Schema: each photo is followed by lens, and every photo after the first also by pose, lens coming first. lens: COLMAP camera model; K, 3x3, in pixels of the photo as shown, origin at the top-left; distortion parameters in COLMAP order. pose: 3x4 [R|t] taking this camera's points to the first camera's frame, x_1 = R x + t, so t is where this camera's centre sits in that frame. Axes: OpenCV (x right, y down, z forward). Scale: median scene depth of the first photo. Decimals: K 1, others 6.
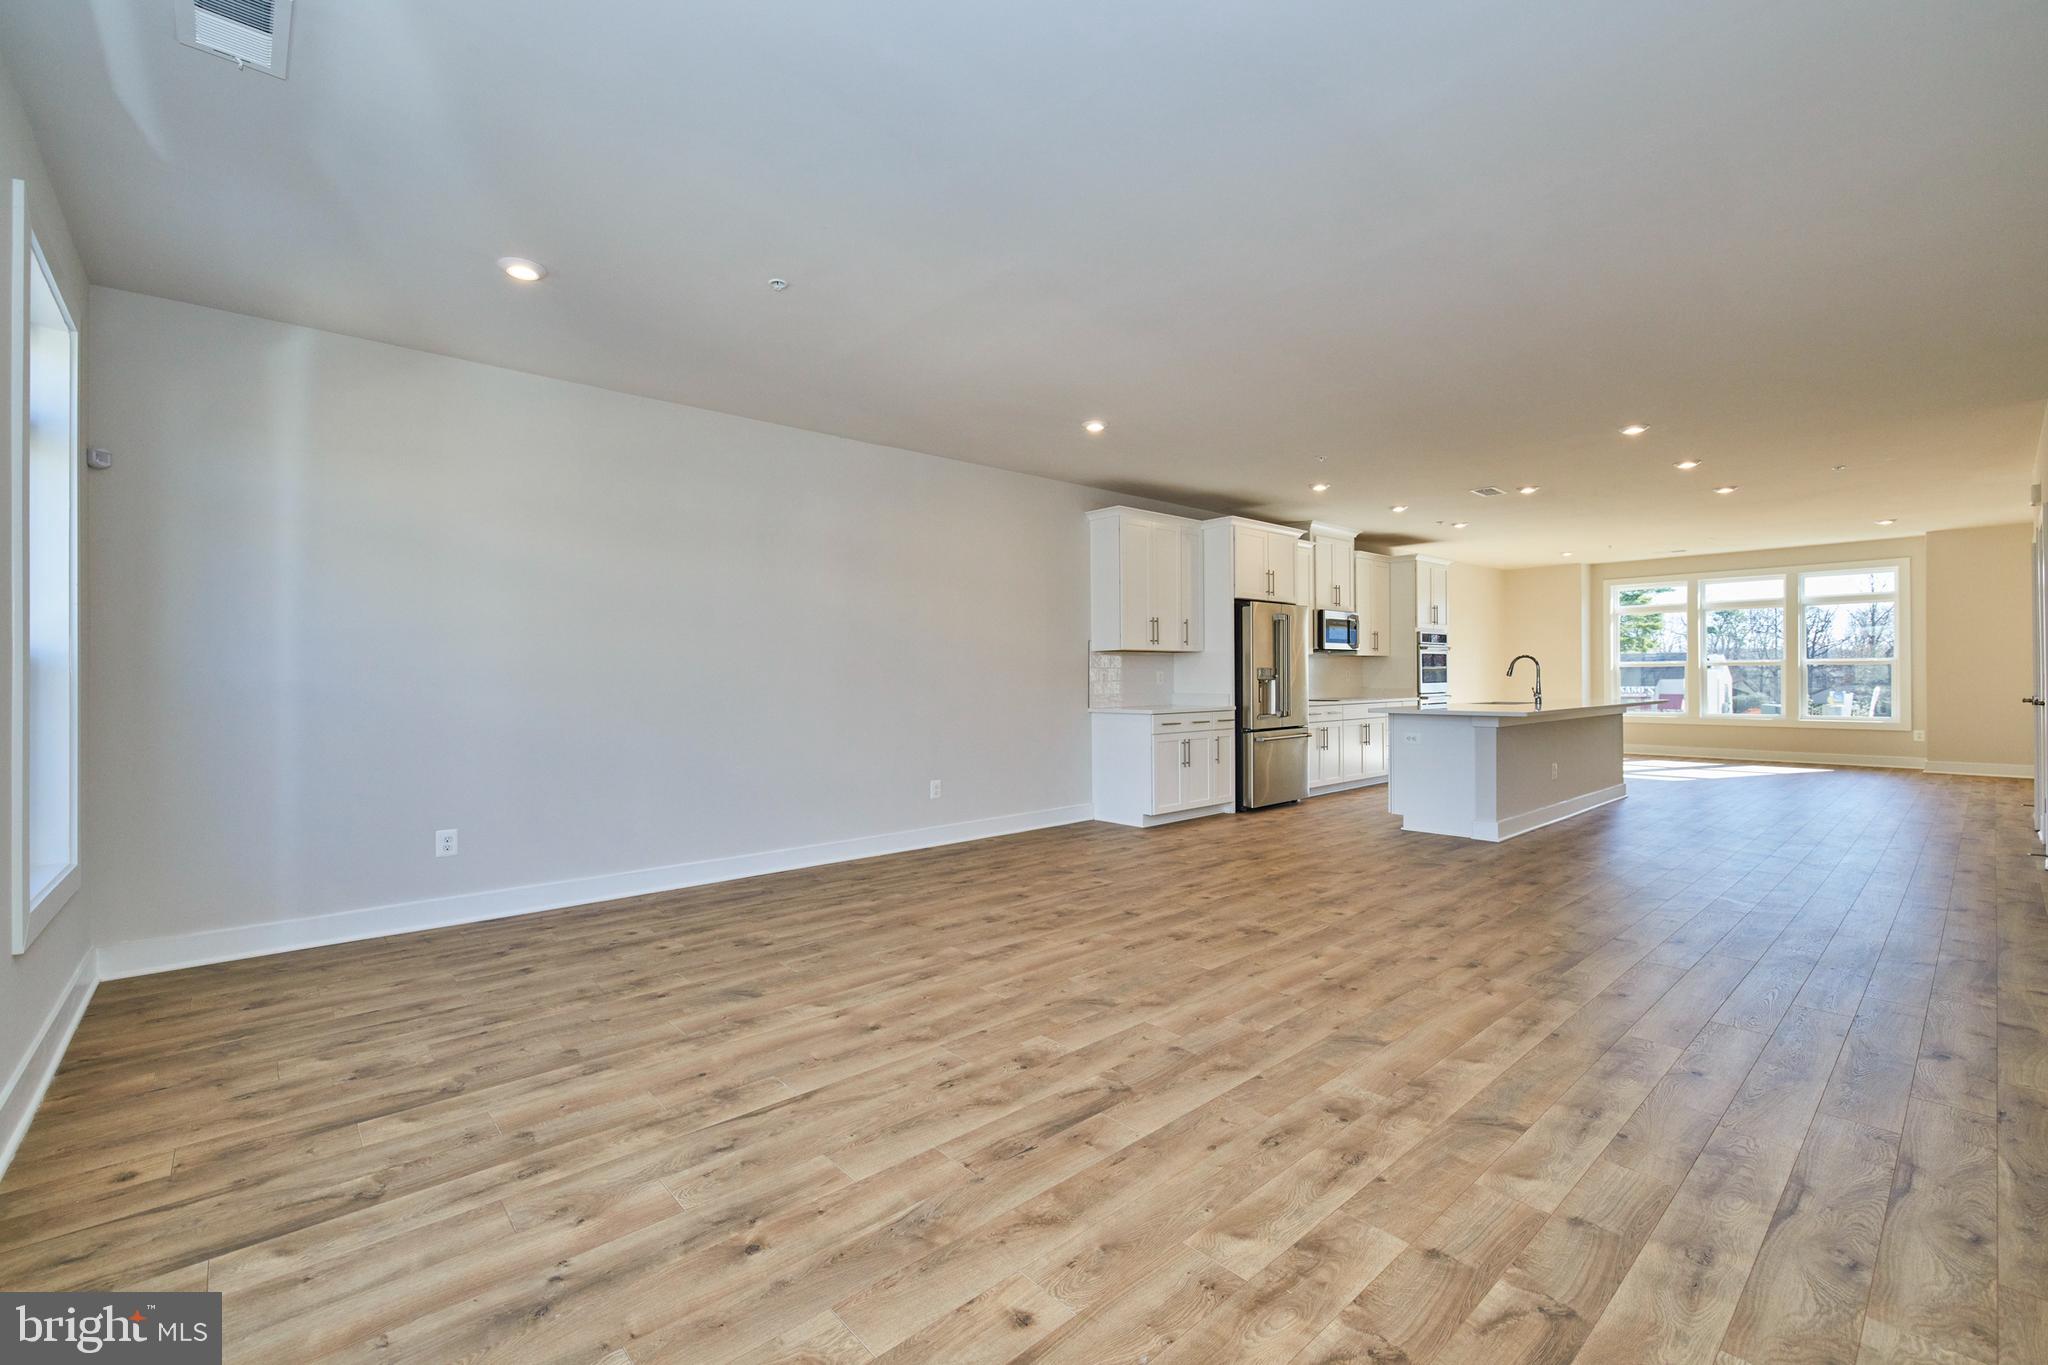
lens RADIAL K [[880.1, 0, 1013.8], [0, 880.1, 668.8], [0, 0, 1]] dist [-0.047722, 0.018531]
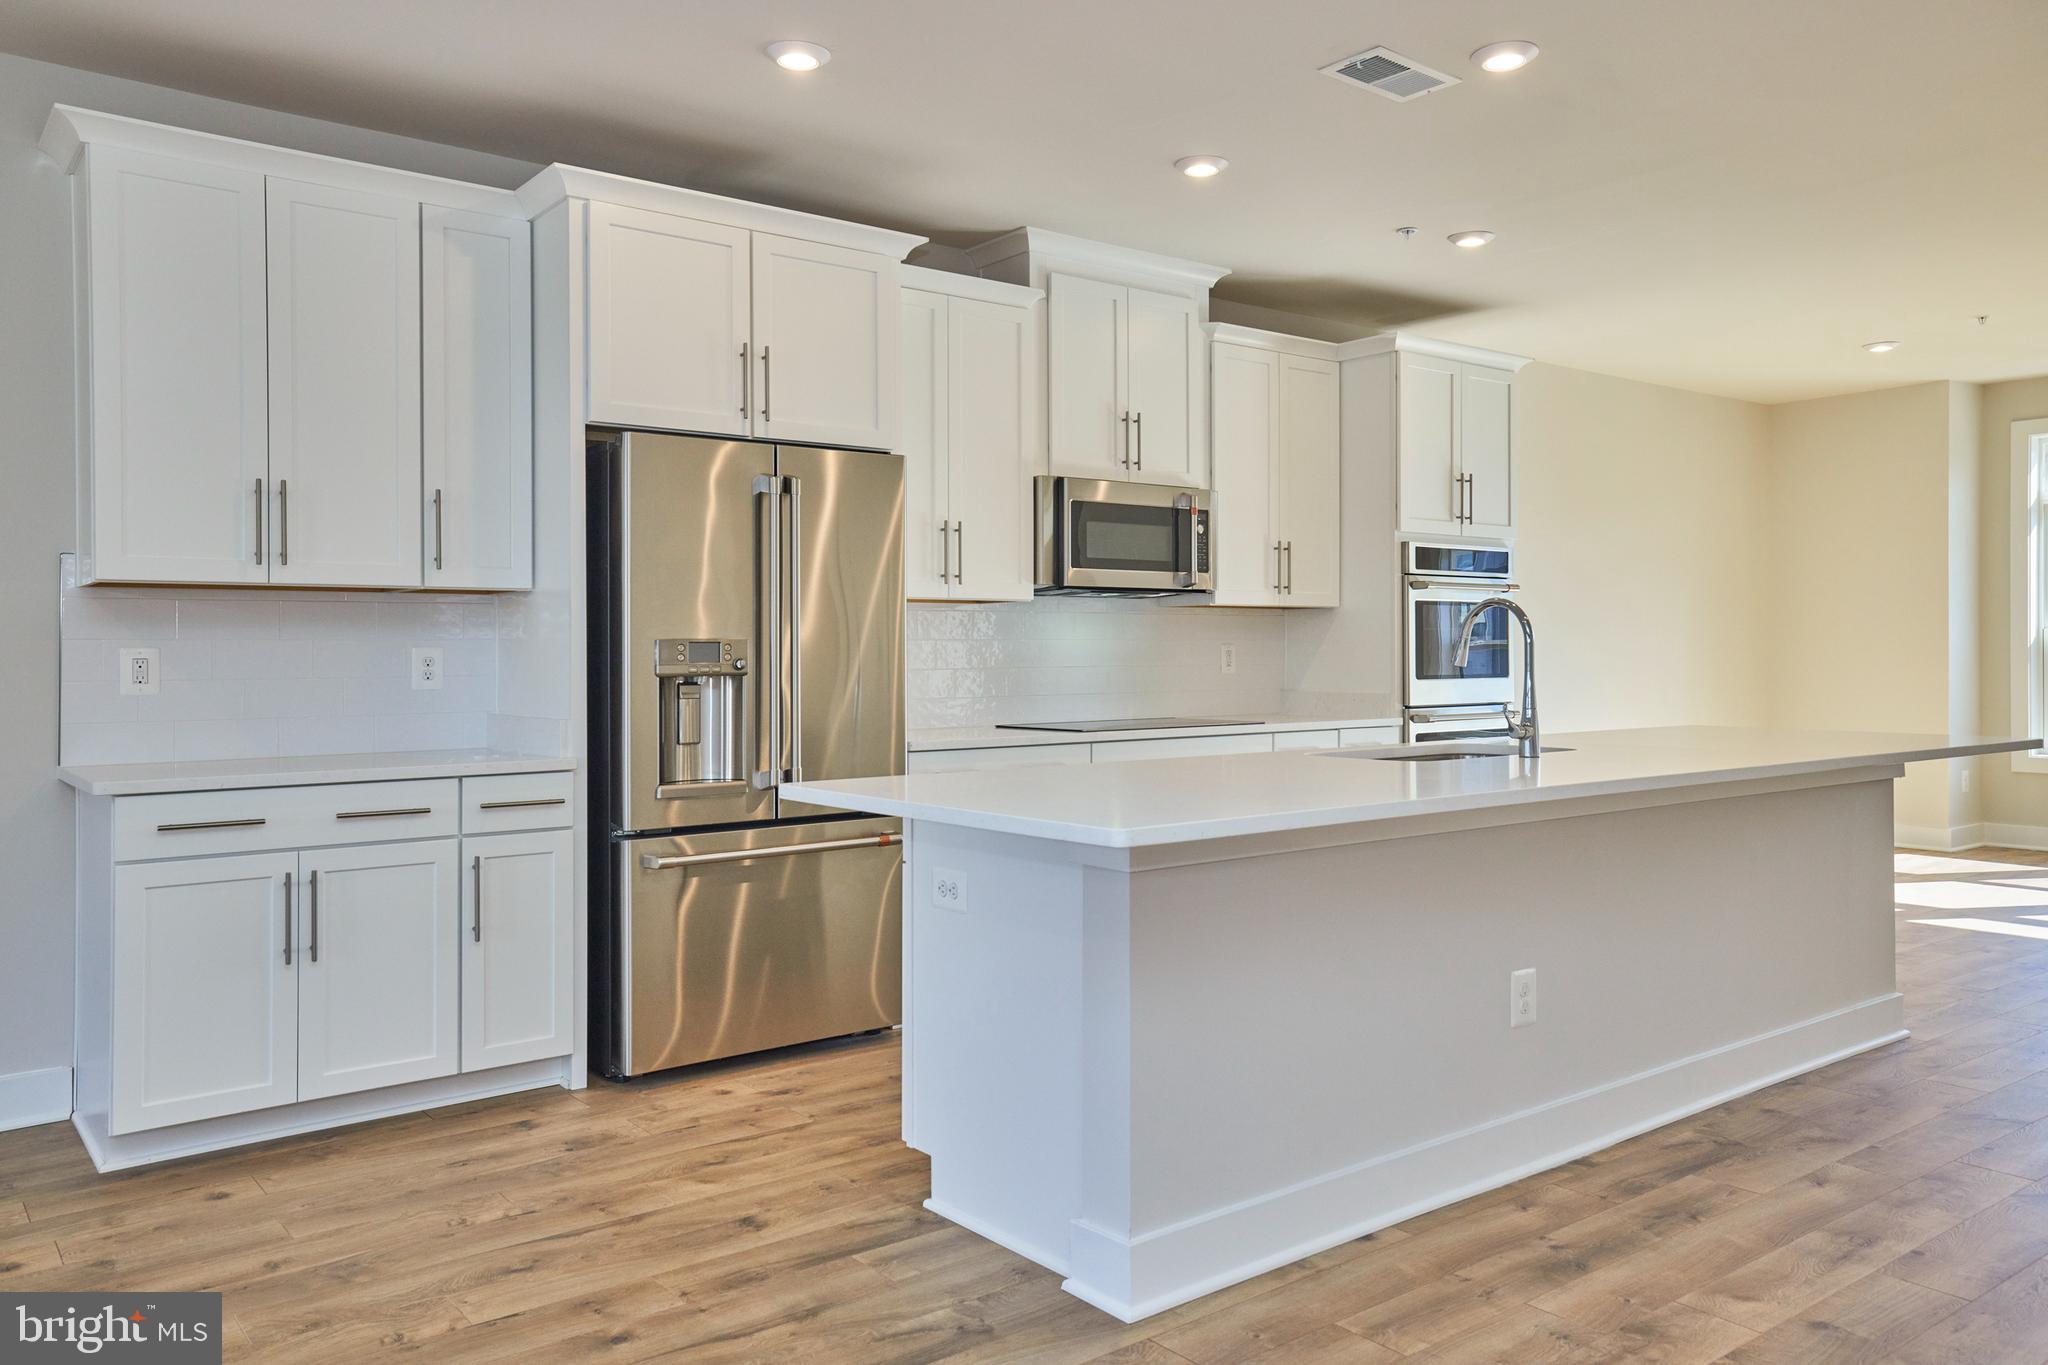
lens RADIAL K [[1530.4, 0, 1025.8], [0, 1530.4, 635.0], [0, 0, 1]] dist [-0.004763, -0.002004]
pose [[0.998881, 0.003741, -0.047151, 0.342691], [-0.003753, 0.999993, -0.000172, -0.001807], [0.047150, 0.000349, 0.998888, 0.344681]]
